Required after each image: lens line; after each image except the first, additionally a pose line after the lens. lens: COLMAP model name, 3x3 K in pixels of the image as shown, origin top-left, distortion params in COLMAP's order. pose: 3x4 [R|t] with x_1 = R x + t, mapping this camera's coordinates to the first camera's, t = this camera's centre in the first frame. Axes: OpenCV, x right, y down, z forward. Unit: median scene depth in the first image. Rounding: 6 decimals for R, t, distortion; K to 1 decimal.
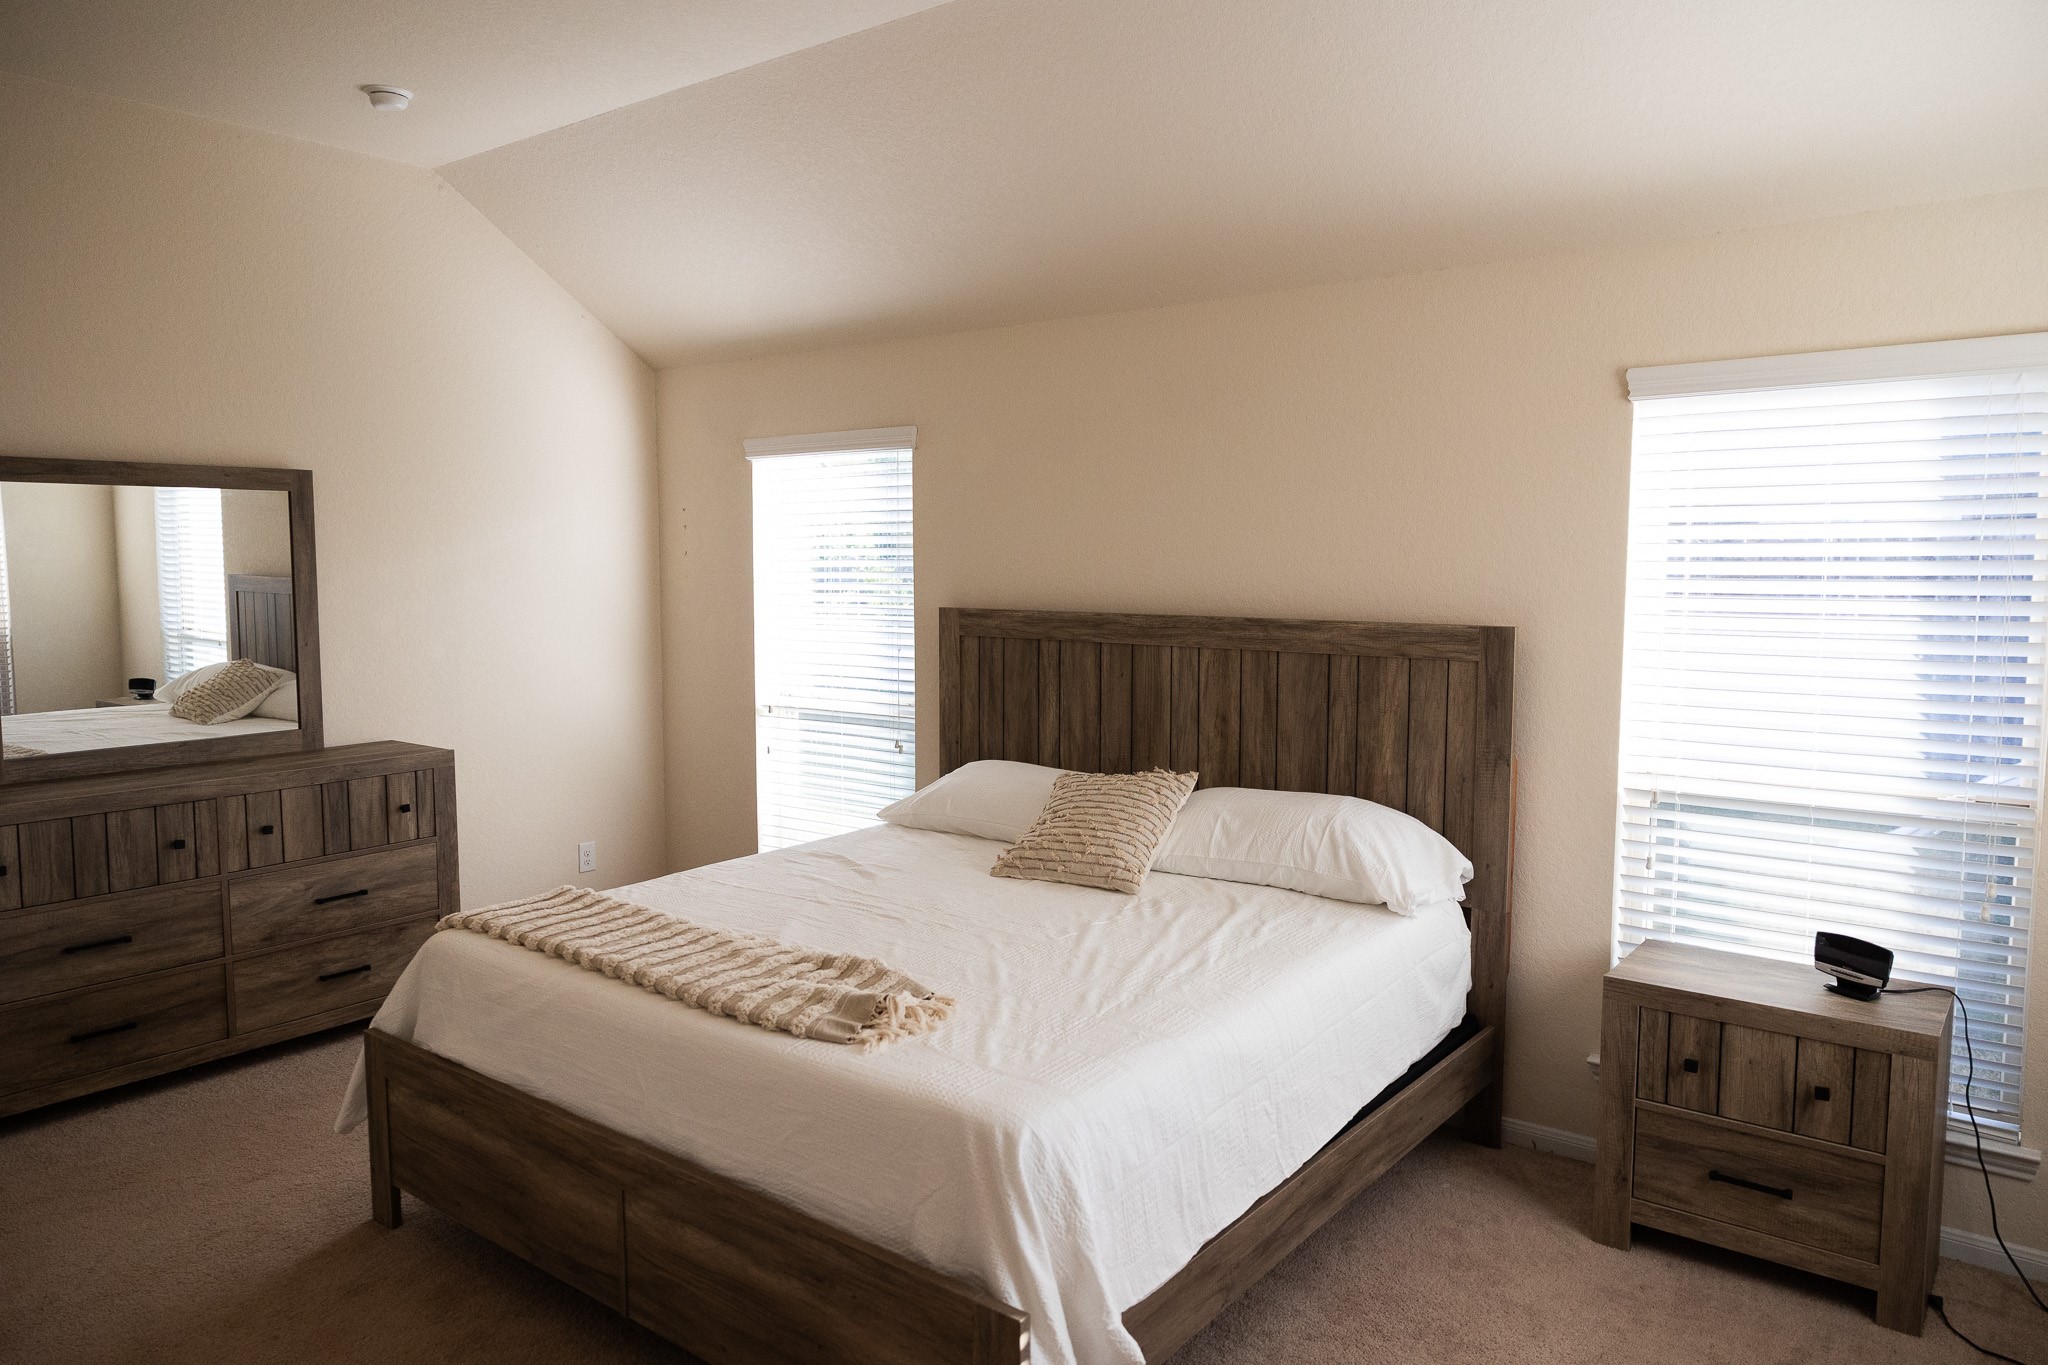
lens RADIAL K [[1379.3, 0, 1026.0], [0, 1379.3, 683.9], [0, 0, 1]] dist [-0.001443, -0.000387]
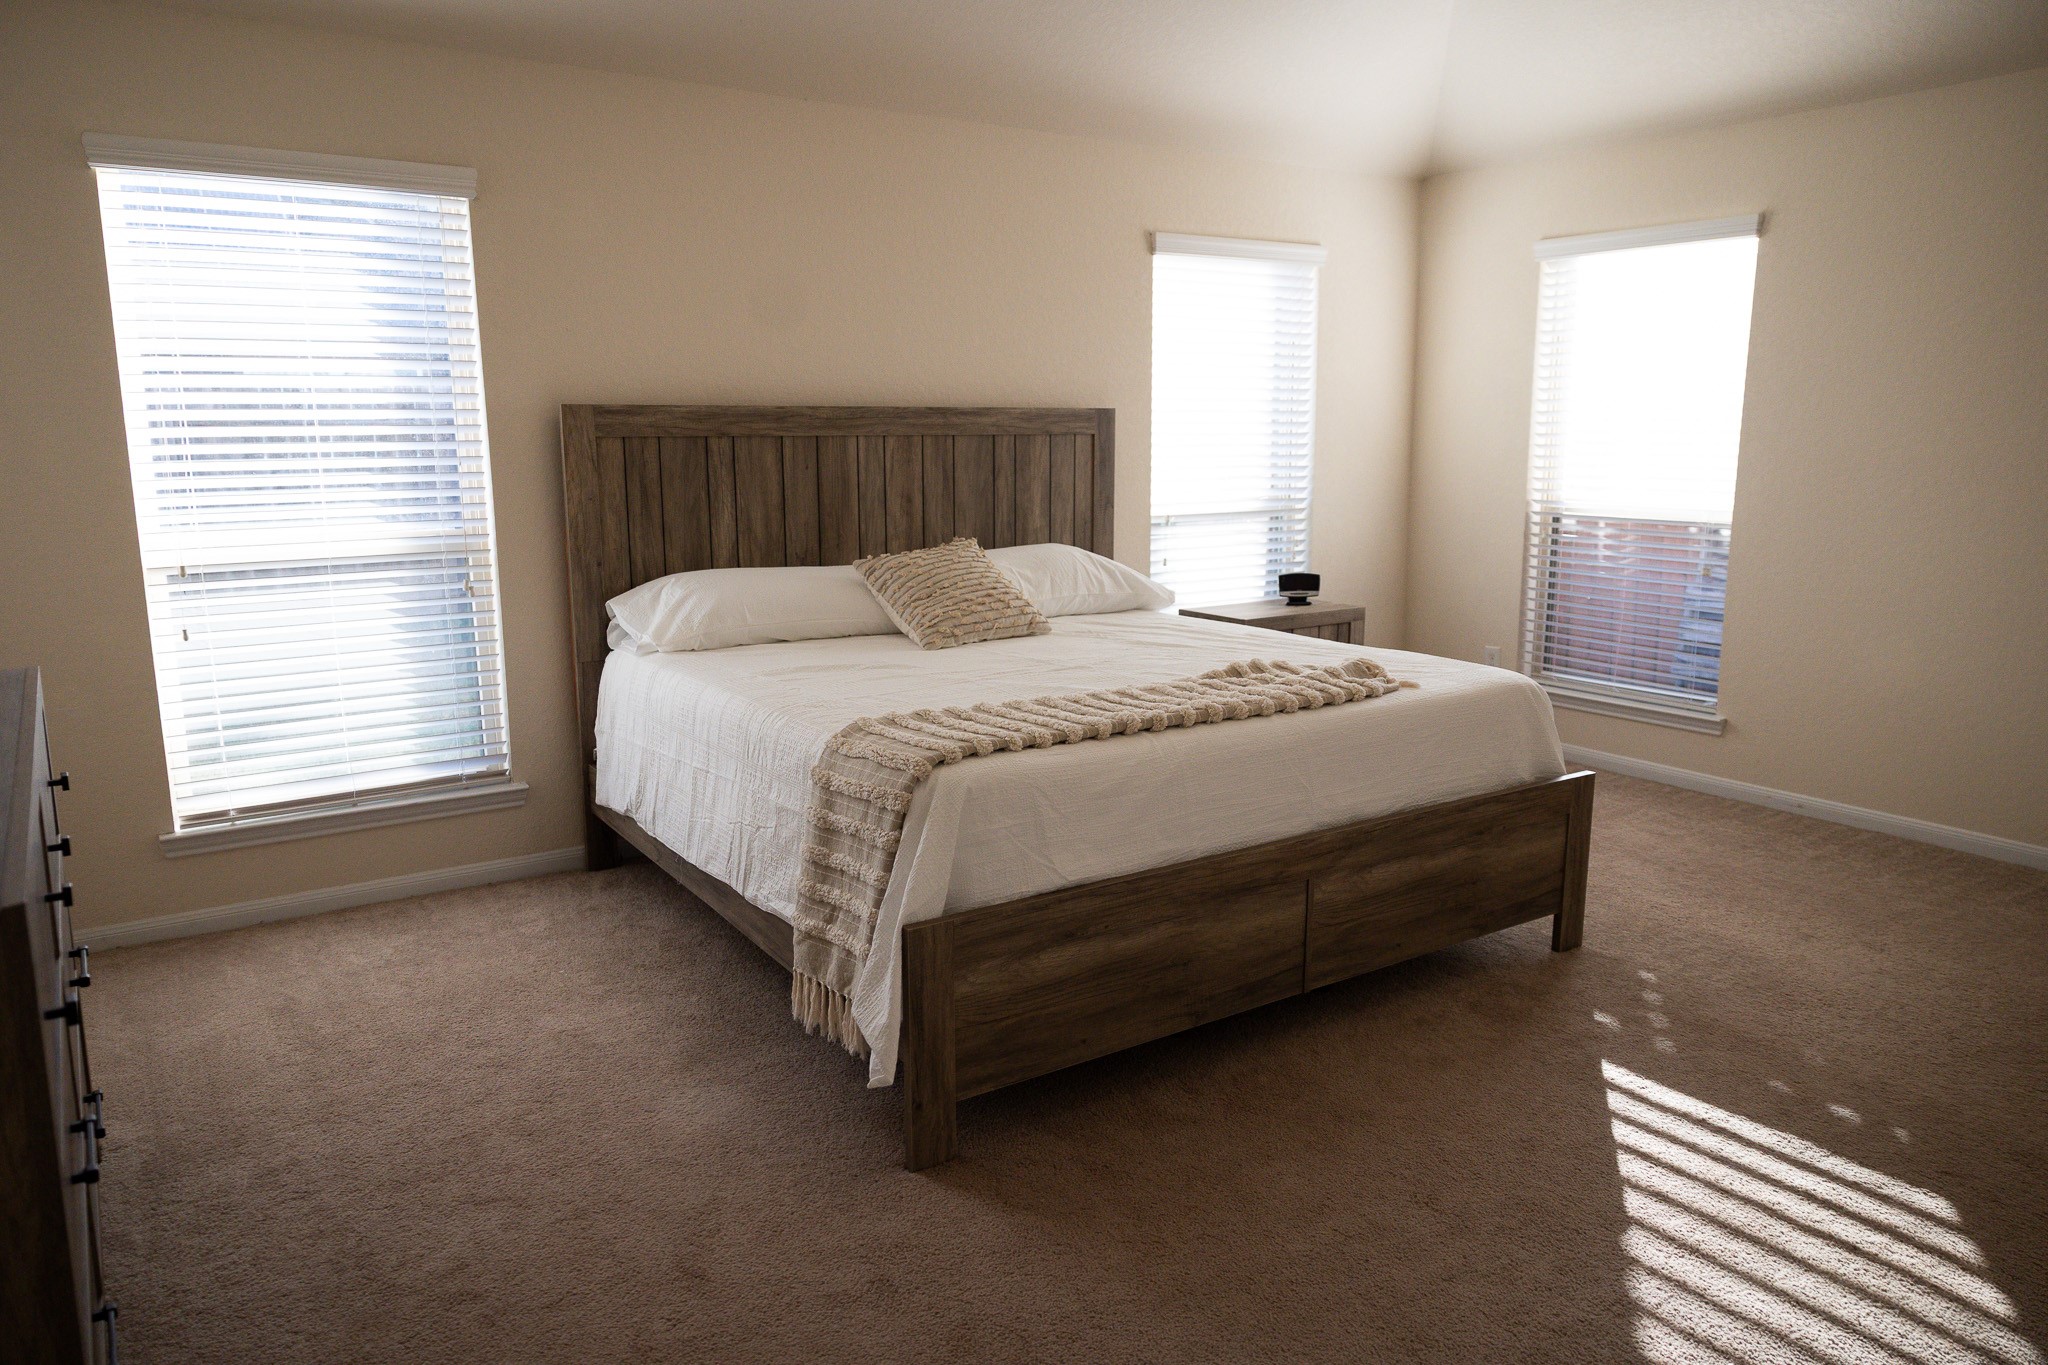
lens RADIAL K [[1379.3, 0, 1024.3], [0, 1379.3, 676.0], [0, 0, 1]] dist [-0.001443, -0.000387]
pose [[0.307283, -0.170433, 0.936232, -0.914452], [0.093570, 0.984475, 0.148504, 0.009458], [-0.947007, 0.041971, 0.318460, 0.563295]]
